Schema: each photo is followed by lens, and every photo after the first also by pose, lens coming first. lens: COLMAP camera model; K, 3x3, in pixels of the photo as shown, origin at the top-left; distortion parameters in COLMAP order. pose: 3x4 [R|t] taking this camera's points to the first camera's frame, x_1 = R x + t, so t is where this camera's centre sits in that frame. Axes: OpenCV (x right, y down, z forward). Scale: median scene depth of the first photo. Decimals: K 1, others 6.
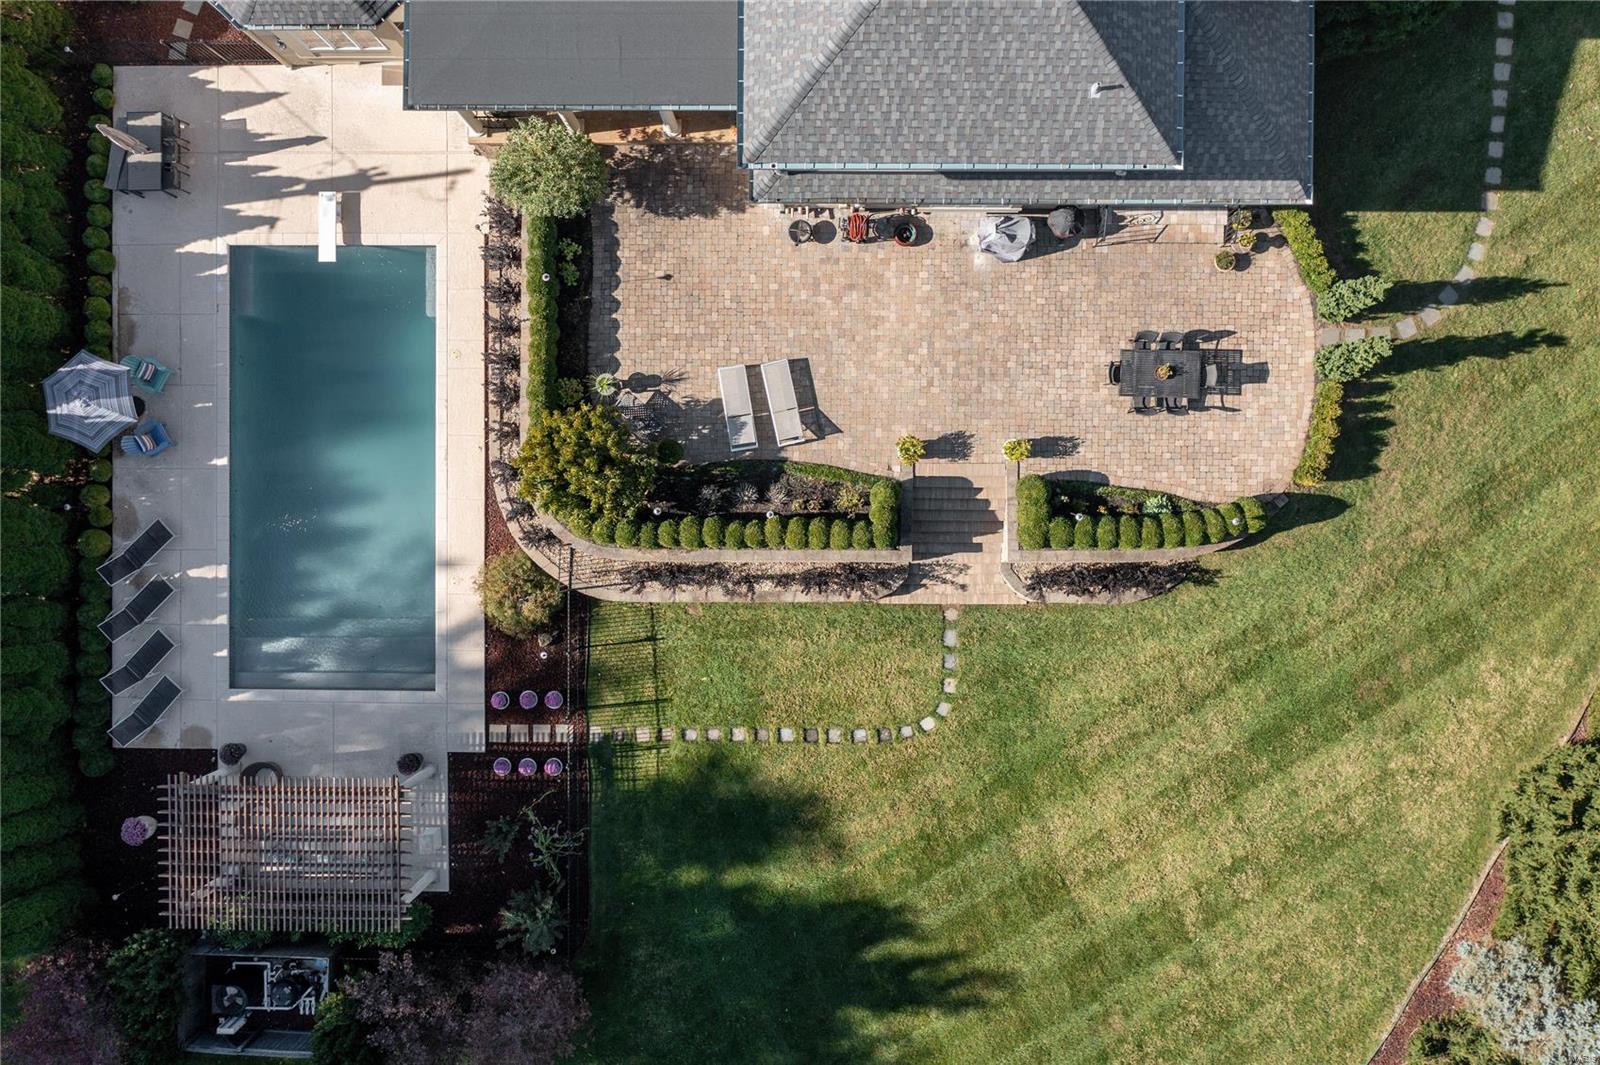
lens RADIAL K [[1266.4, 0, 800.0], [0, 1266.4, 532.5], [0, 0, 1]] dist [-0.010192, 0.006995]
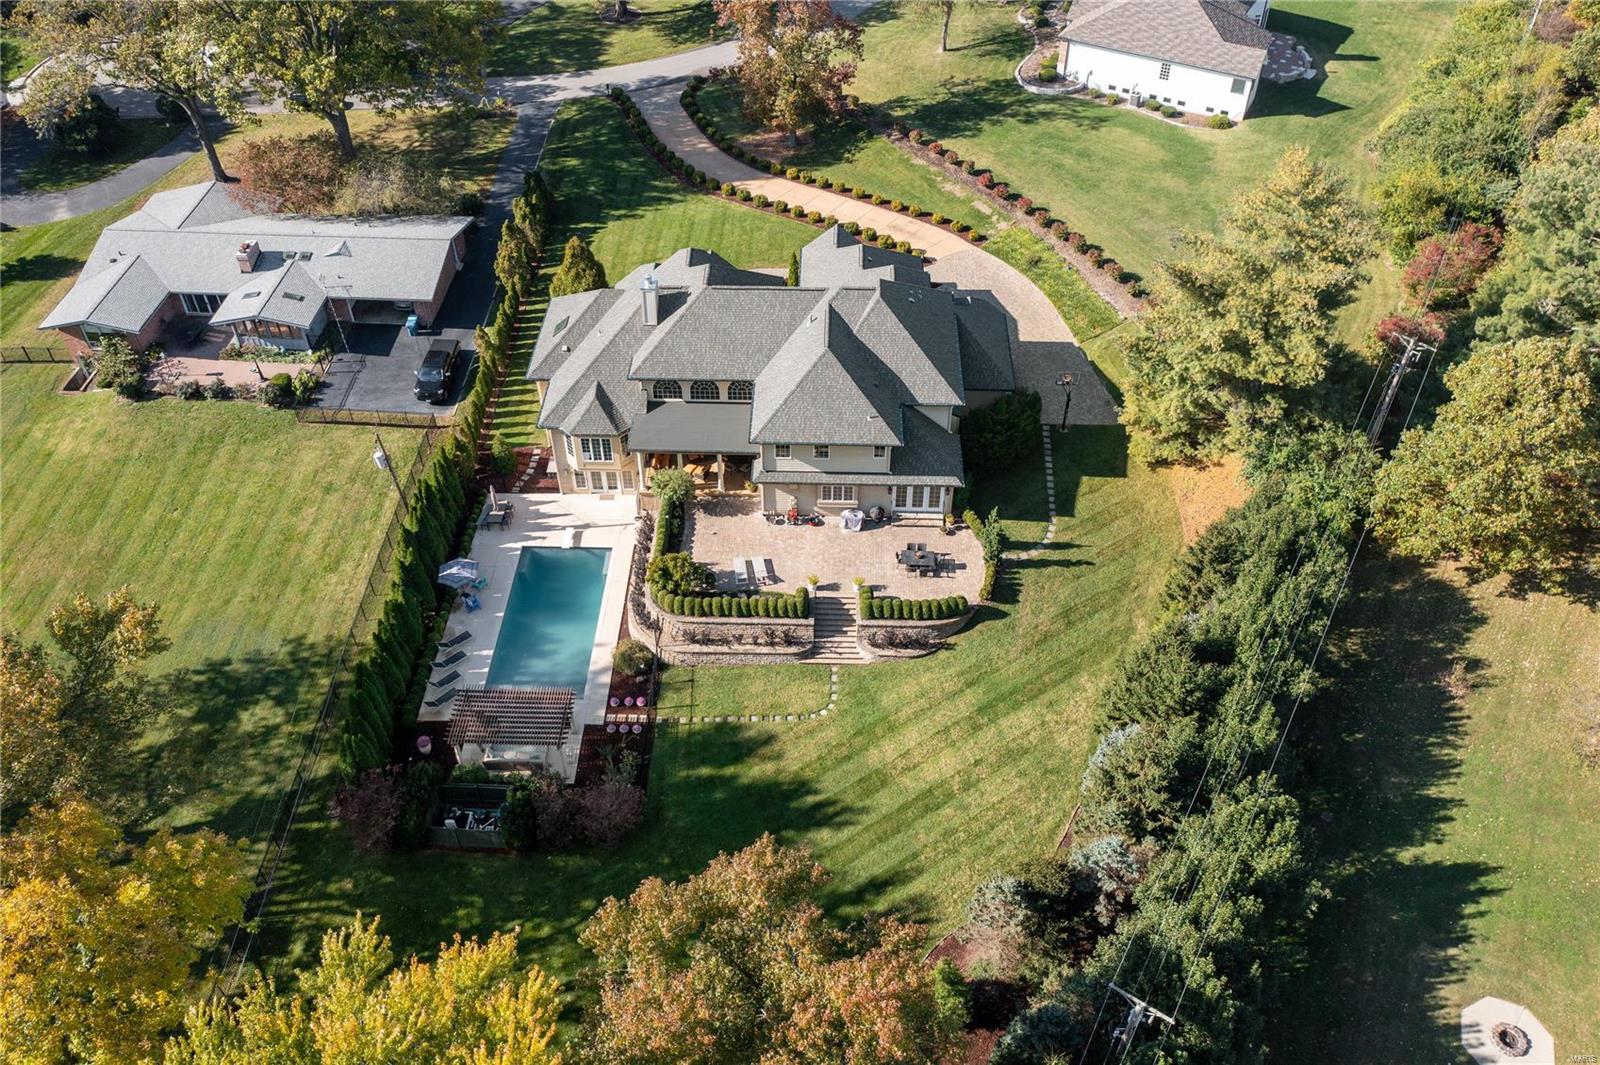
lens RADIAL K [[1266.4, 0, 800.0], [0, 1266.4, 532.5], [0, 0, 1]] dist [-0.010192, 0.006995]
pose [[0.999576, 0.027875, -0.008453, 0.074389], [-0.025252, 0.684604, -0.728478, 1.475006], [-0.014519, 0.728382, 0.685017, -0.623841]]
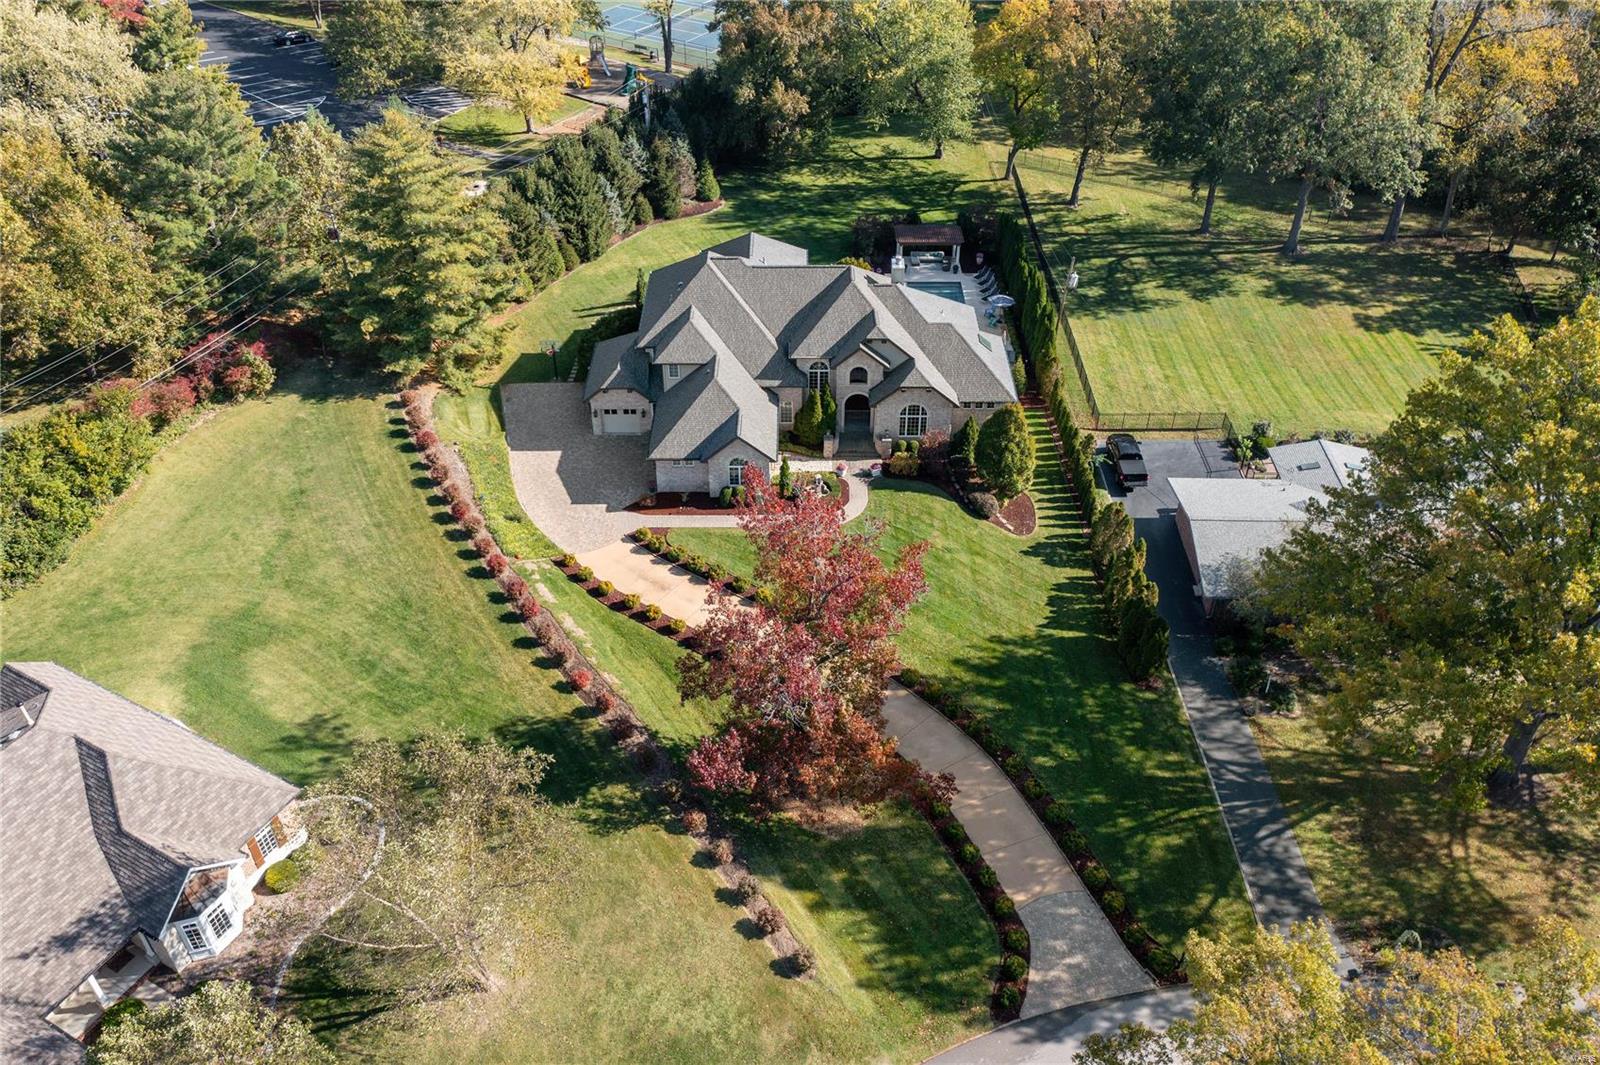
lens RADIAL K [[1266.4, 0, 800.0], [0, 1266.4, 532.5], [0, 0, 1]] dist [-0.010192, 0.006995]
pose [[-0.999762, 0.021056, 0.005677, -0.022007], [-0.008747, -0.625637, 0.780065, -3.114182], [0.019977, 0.779830, 0.625672, -0.658746]]
